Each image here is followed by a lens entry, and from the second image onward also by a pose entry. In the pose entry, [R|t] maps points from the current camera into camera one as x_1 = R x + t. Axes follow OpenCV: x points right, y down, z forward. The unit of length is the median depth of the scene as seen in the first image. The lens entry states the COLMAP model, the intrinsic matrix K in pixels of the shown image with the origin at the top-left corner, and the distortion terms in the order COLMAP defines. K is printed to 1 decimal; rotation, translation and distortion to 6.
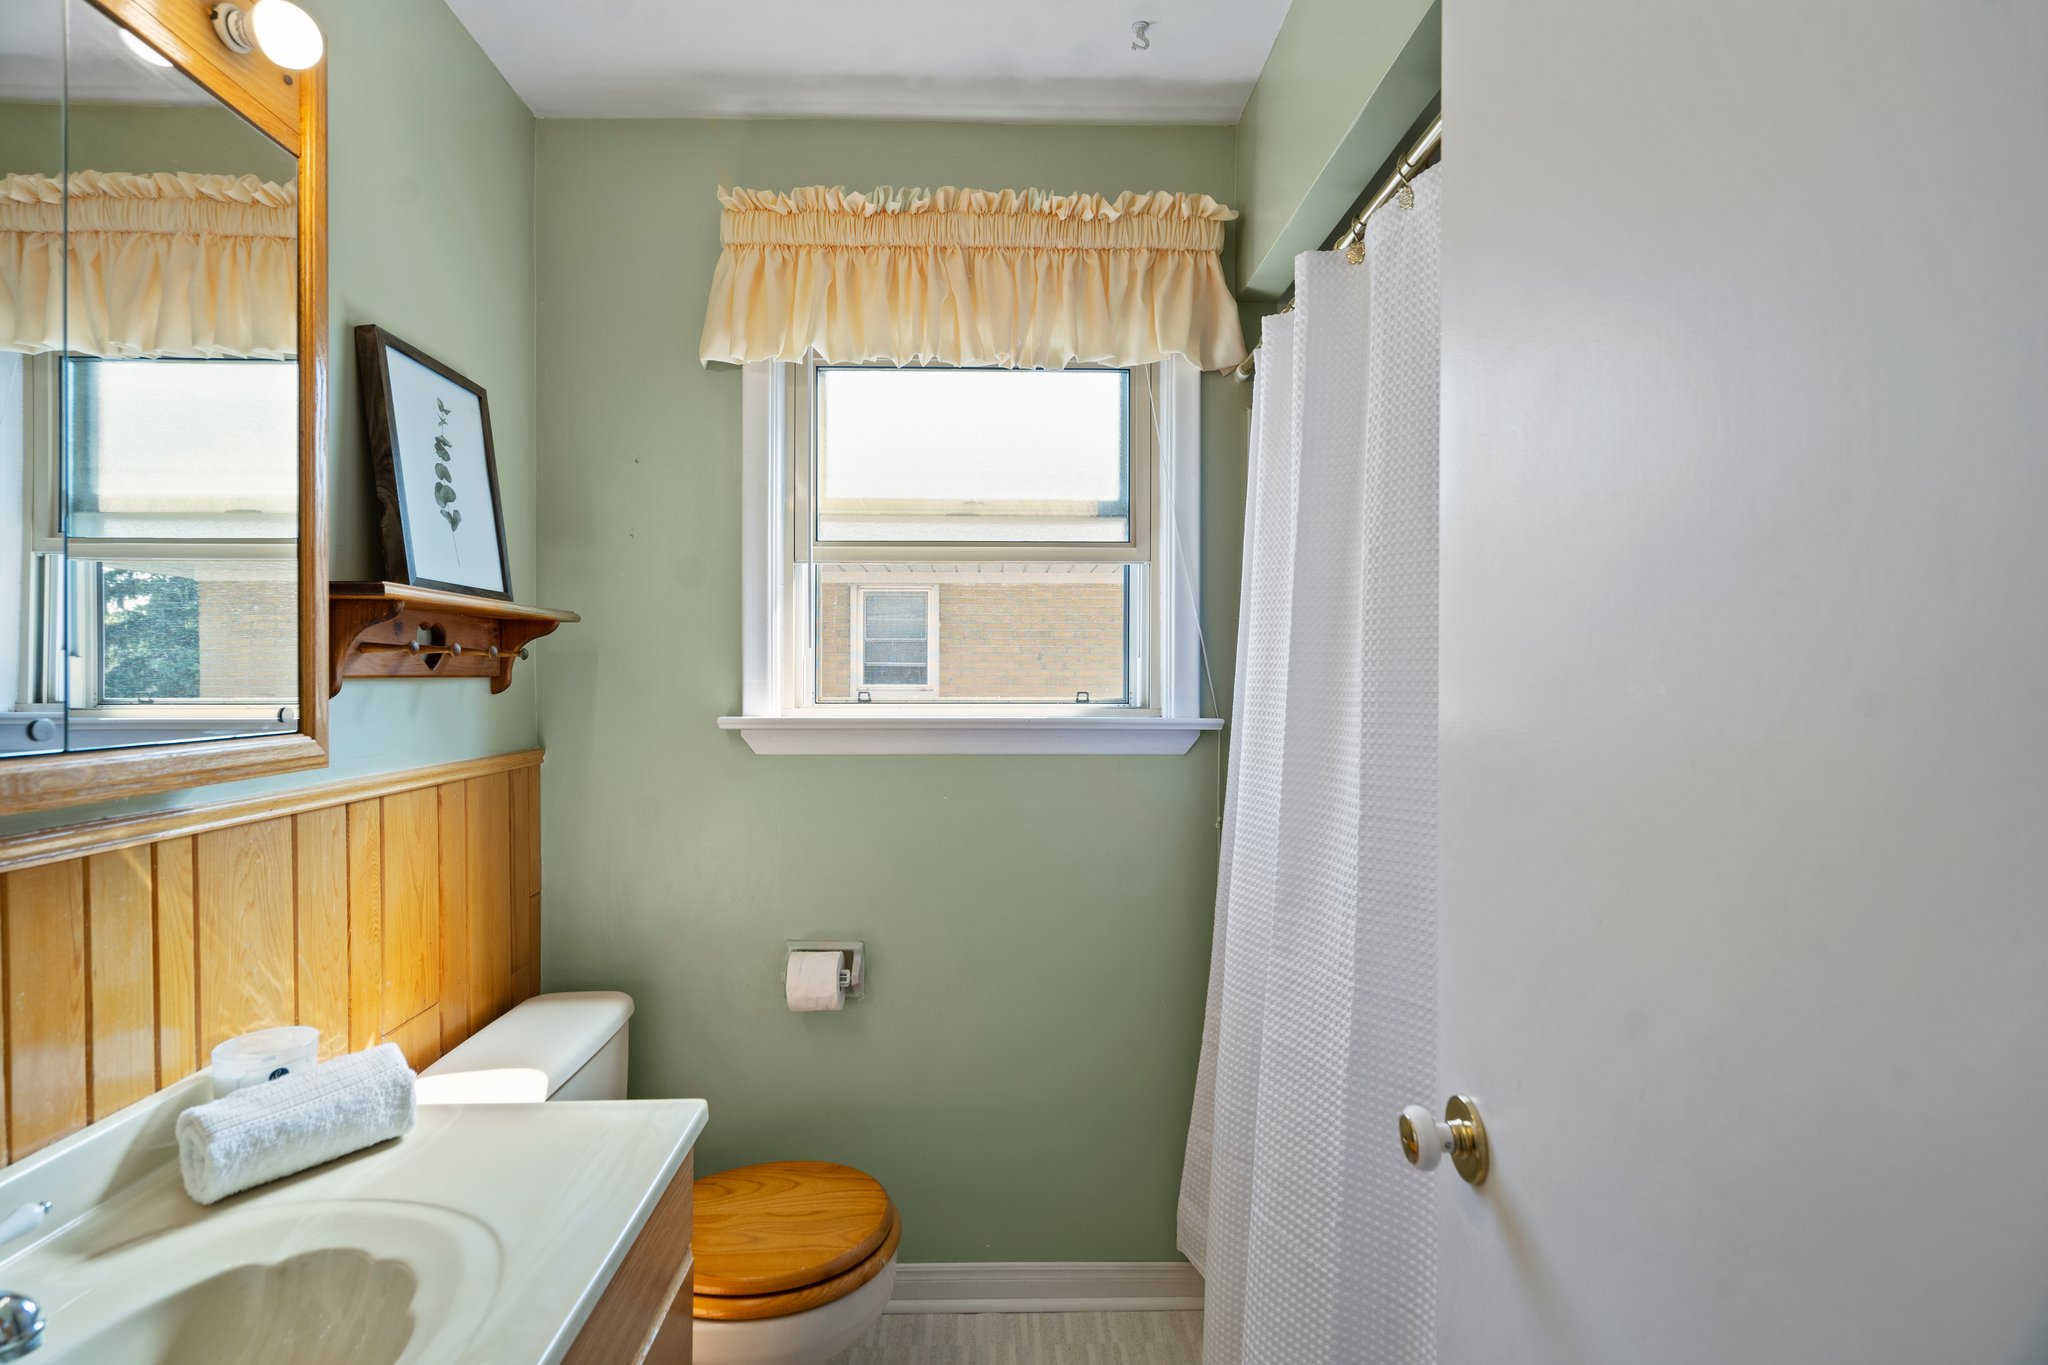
lens RADIAL K [[938.6, 0, 1004.7], [0, 938.6, 691.0], [0, 0, 1]] dist [-0.006457, 0.003301]
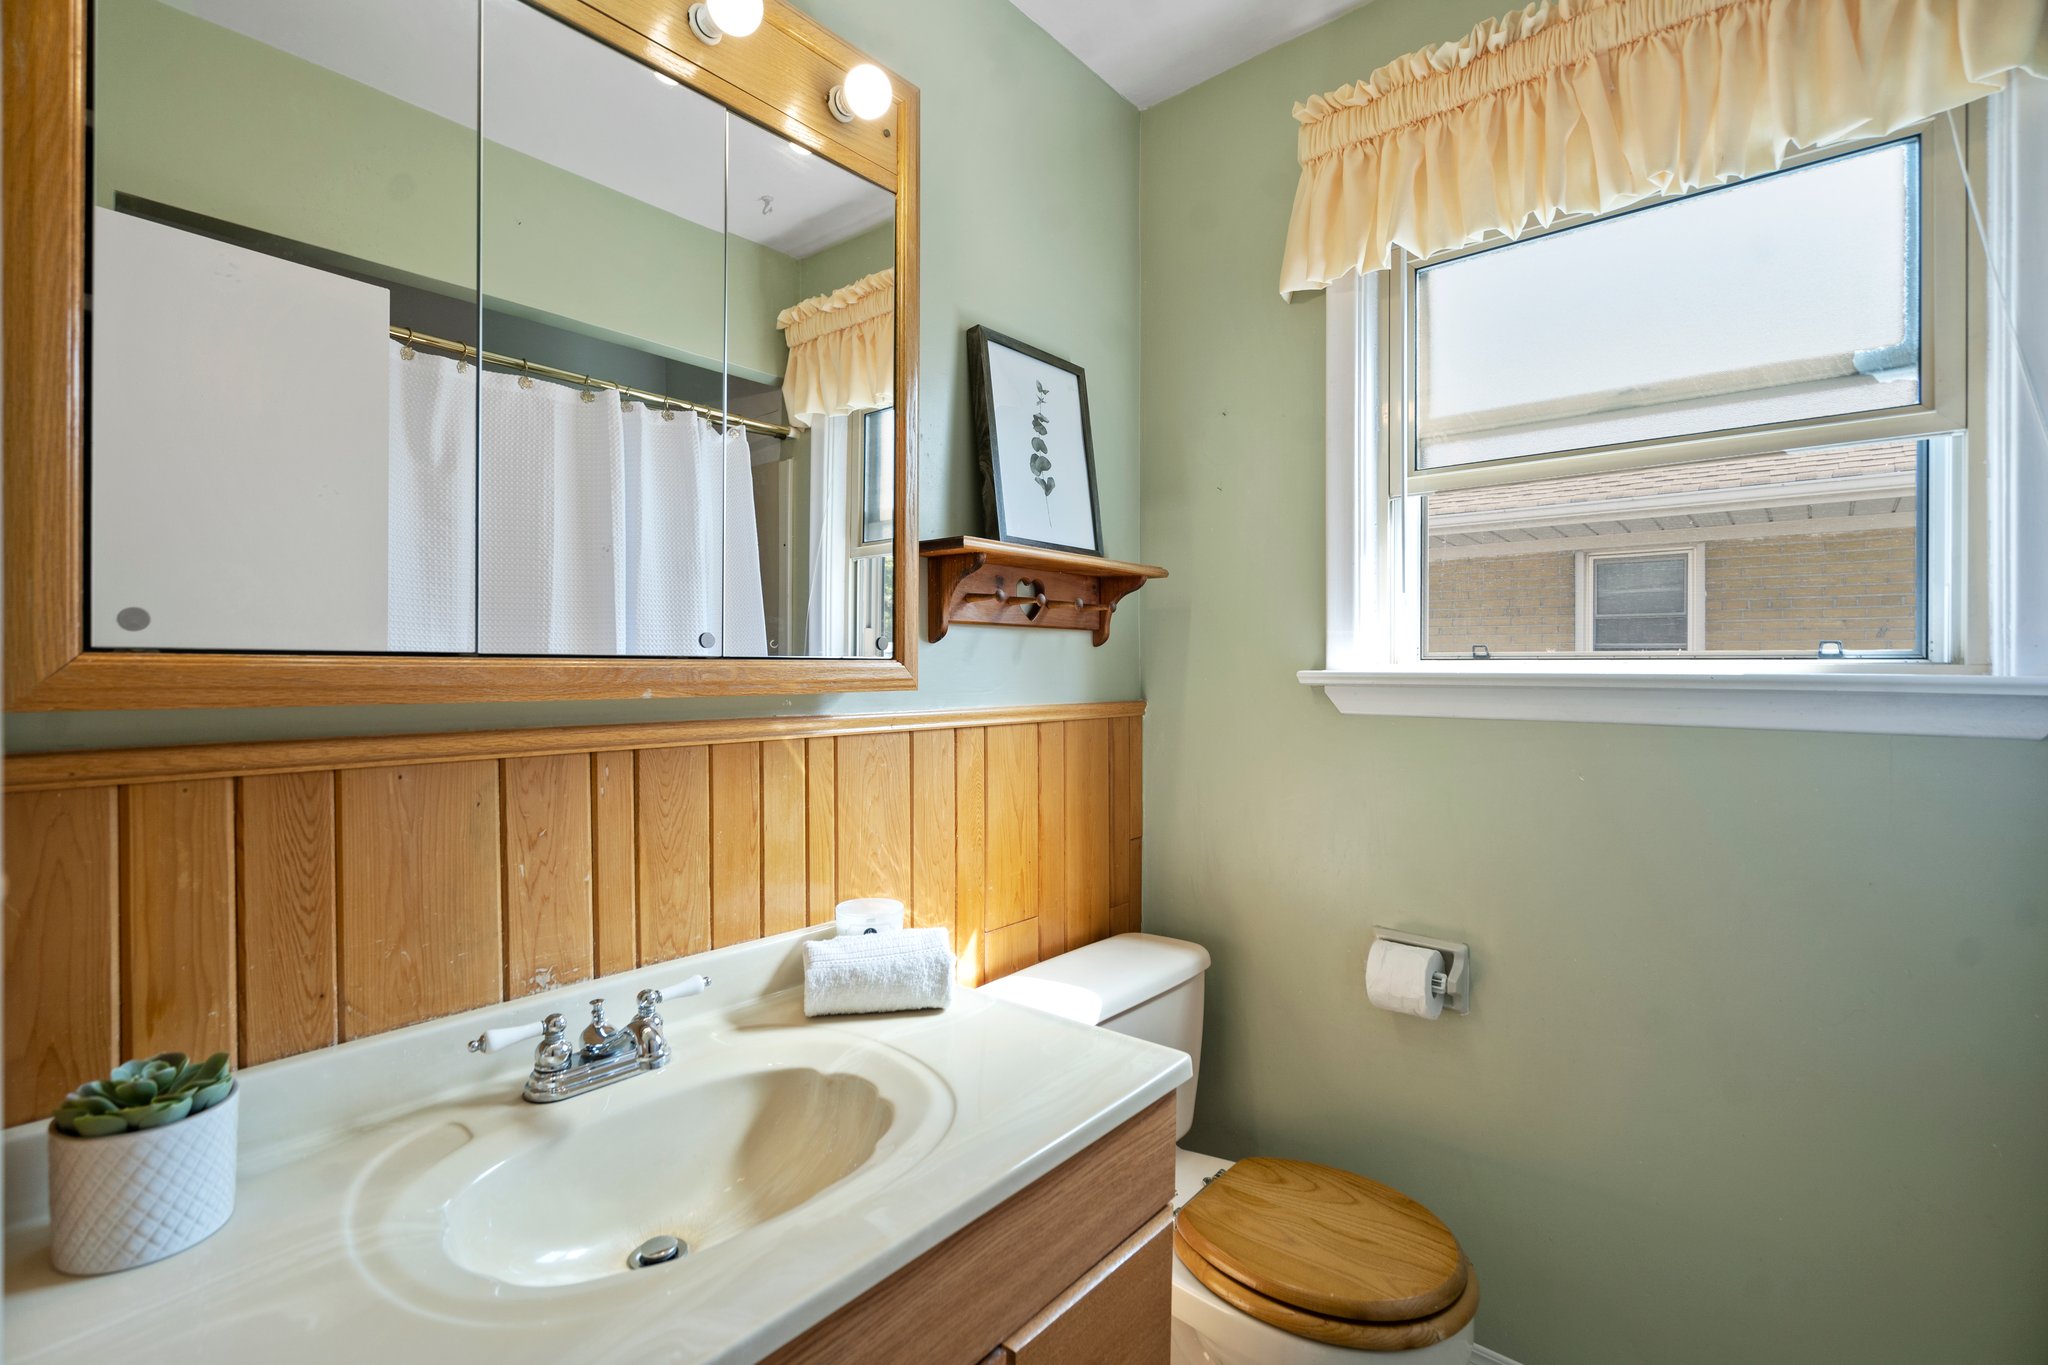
lens RADIAL K [[938.6, 0, 1015.9], [0, 938.6, 674.7], [0, 0, 1]] dist [-0.006457, 0.003301]
pose [[0.734852, 0.002503, -0.678223, 0.130319], [-0.014551, 0.999821, -0.012076, 0.050769], [0.678072, 0.018743, 0.734757, 0.134009]]
